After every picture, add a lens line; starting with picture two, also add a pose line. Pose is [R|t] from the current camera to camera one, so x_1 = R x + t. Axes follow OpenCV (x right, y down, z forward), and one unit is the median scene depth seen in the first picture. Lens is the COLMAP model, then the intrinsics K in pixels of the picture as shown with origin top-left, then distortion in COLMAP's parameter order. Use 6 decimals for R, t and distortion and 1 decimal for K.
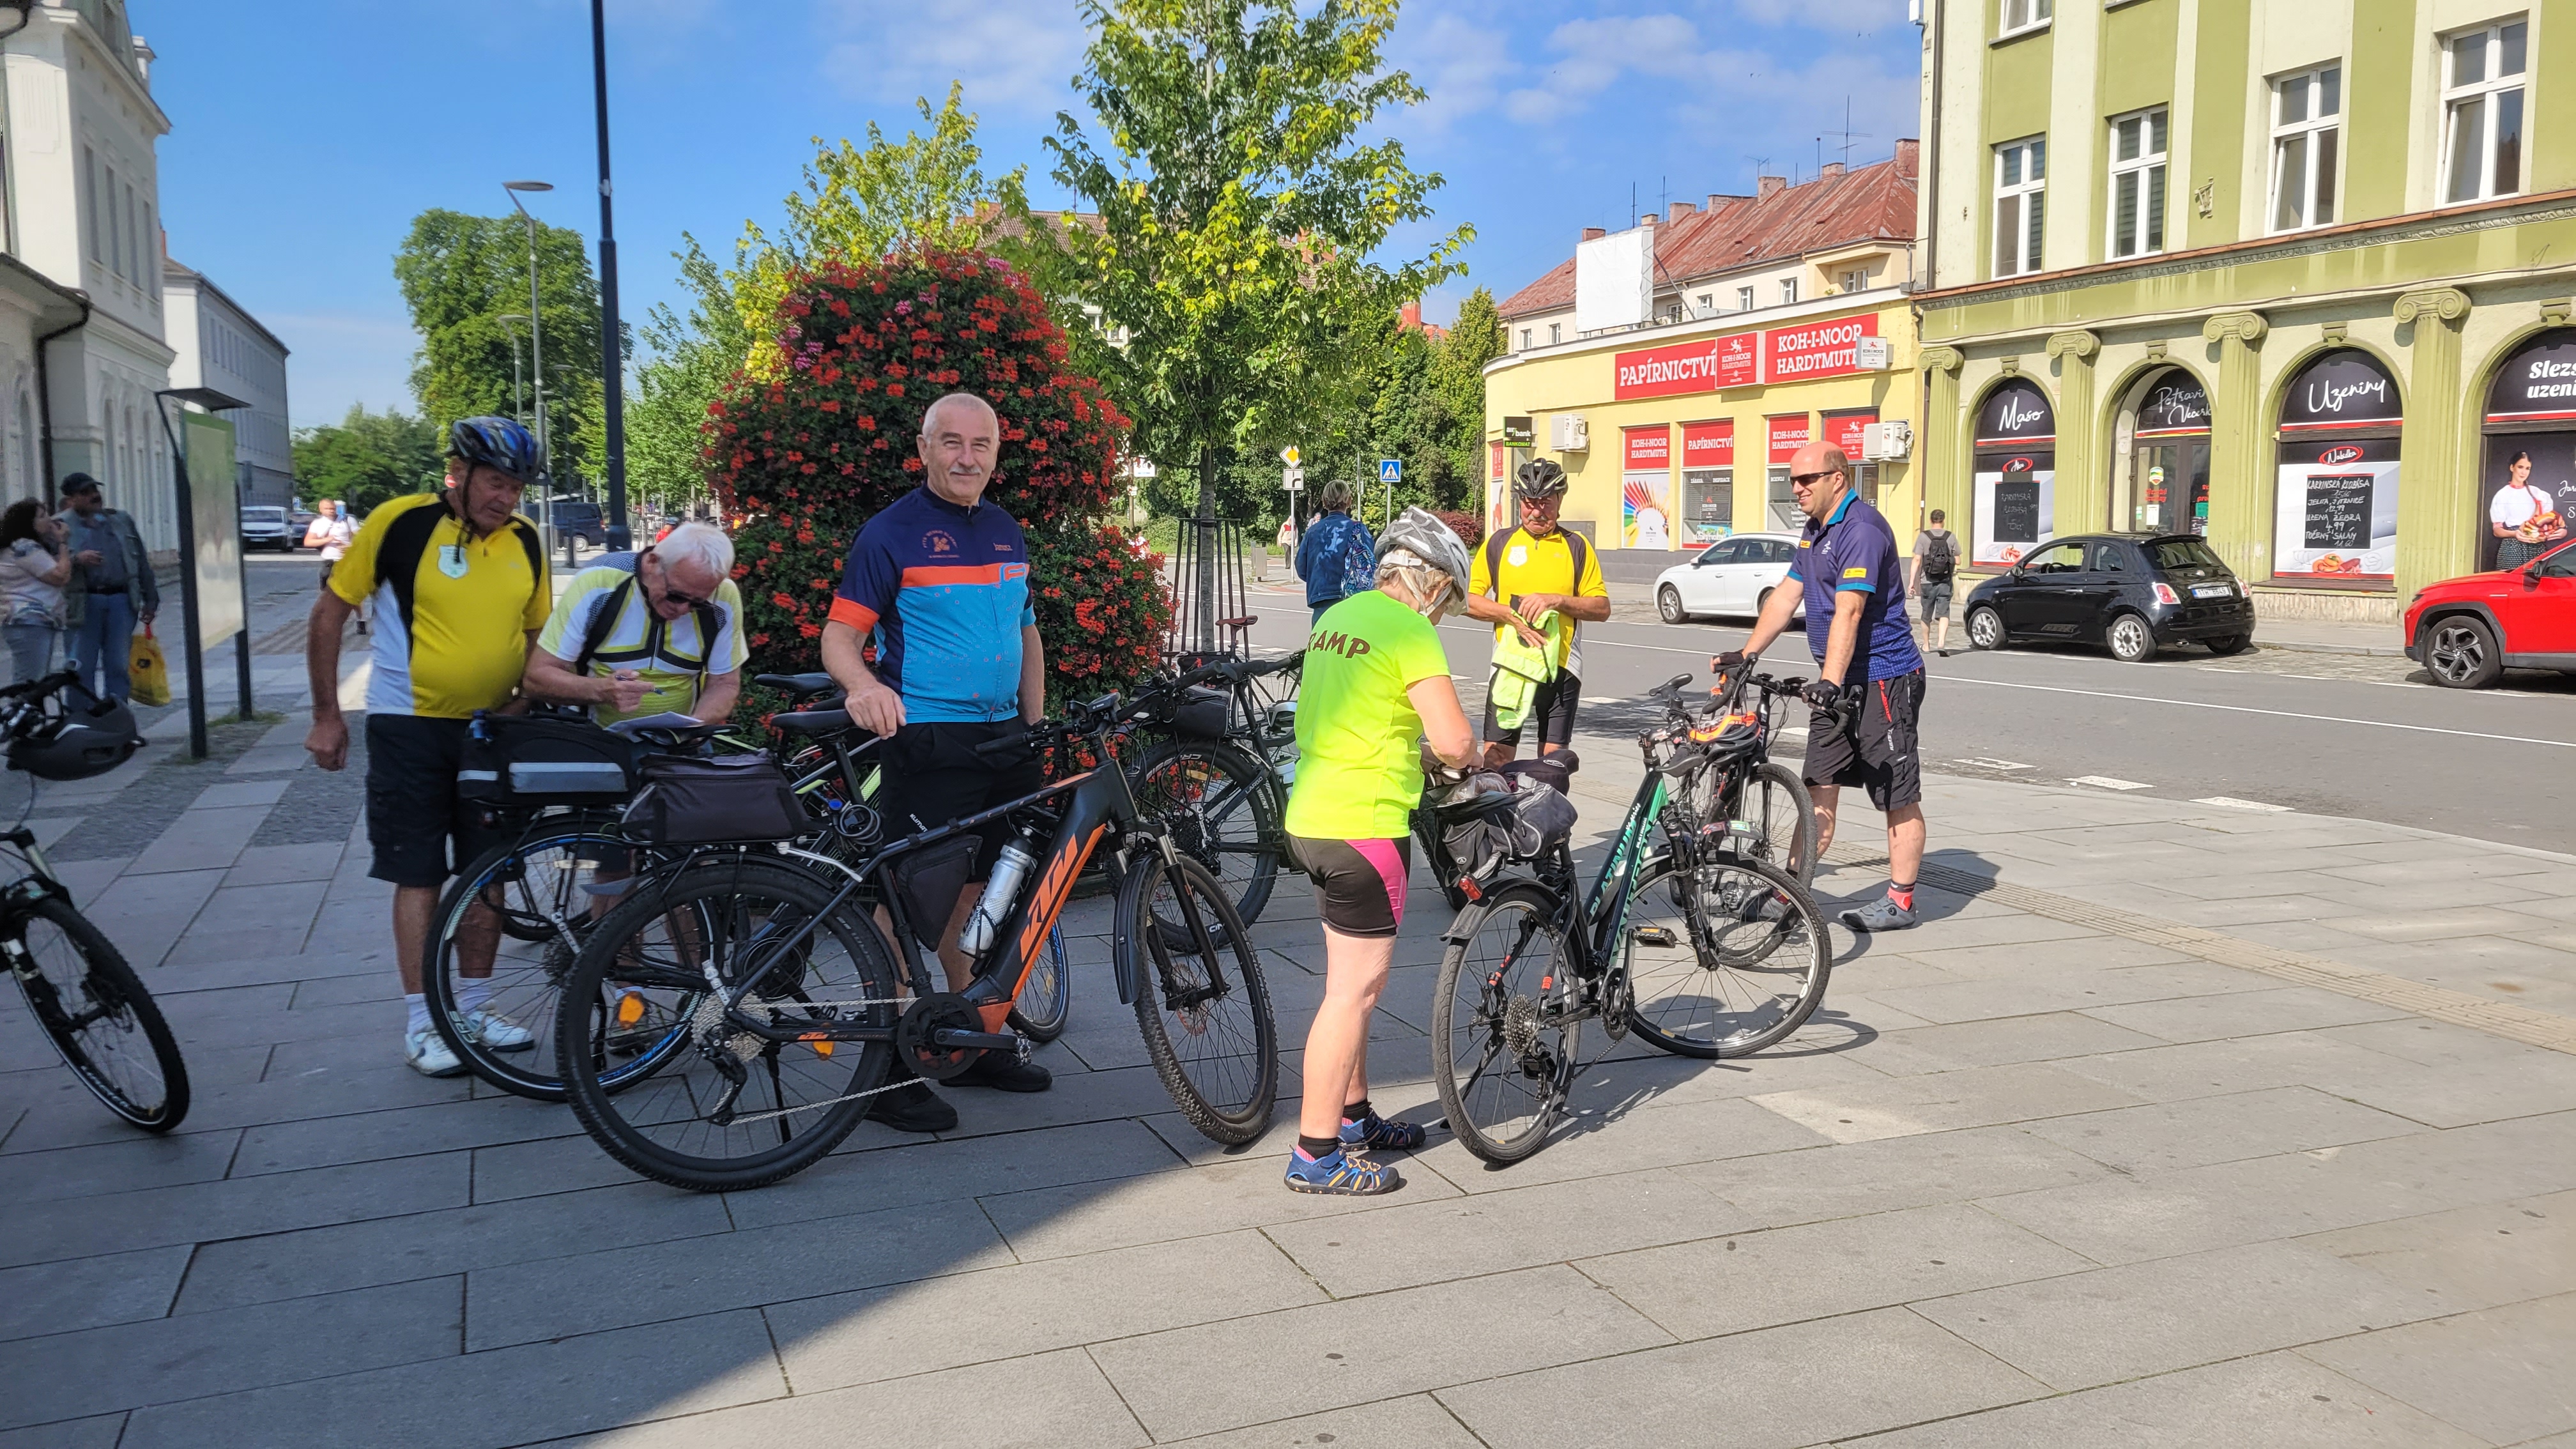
lens RADIAL K [[2015.7, 0, 1286.8], [0, 2015.7, 714.9], [0, 0, 1]] dist [0.073177, -0.046912]
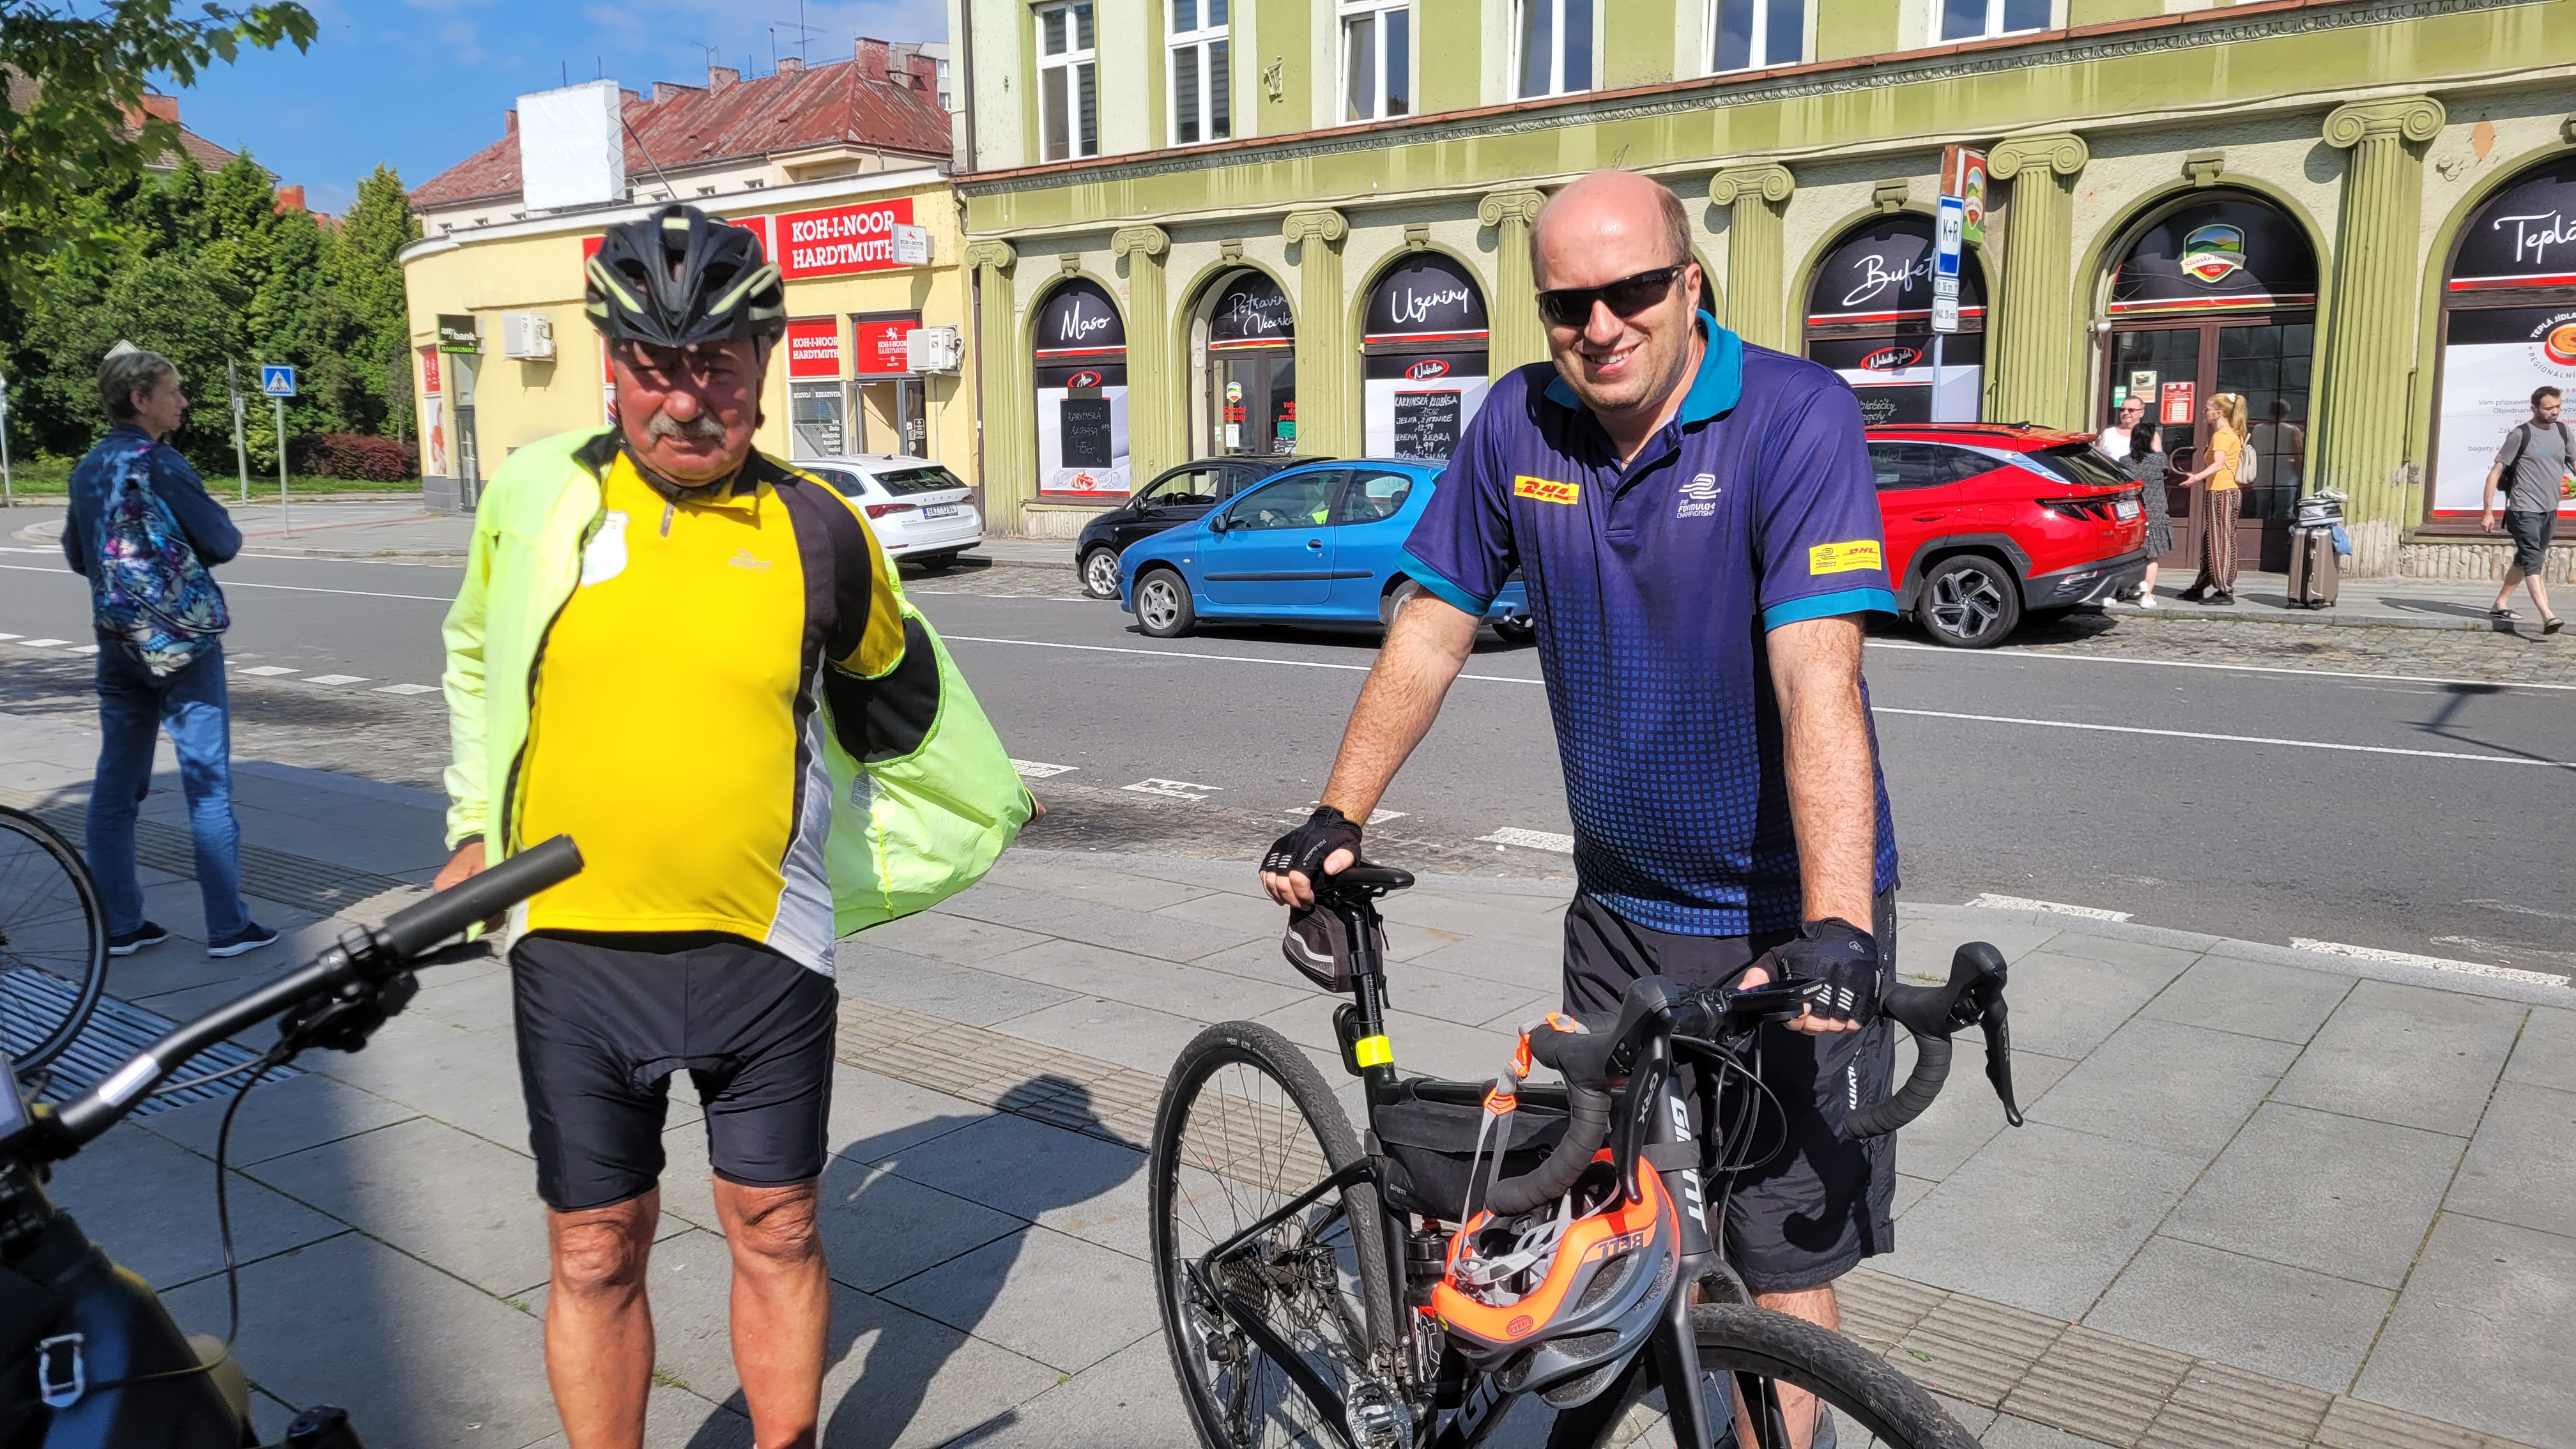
lens RADIAL K [[2015.7, 0, 1286.8], [0, 2015.7, 714.9], [0, 0, 1]] dist [0.073177, -0.046912]
pose [[0.876077, -0.073095, 0.476598, 0.008738], [0.056416, 0.997193, 0.049235, -0.016402], [-0.478859, -0.016246, 0.877742, 0.189654]]
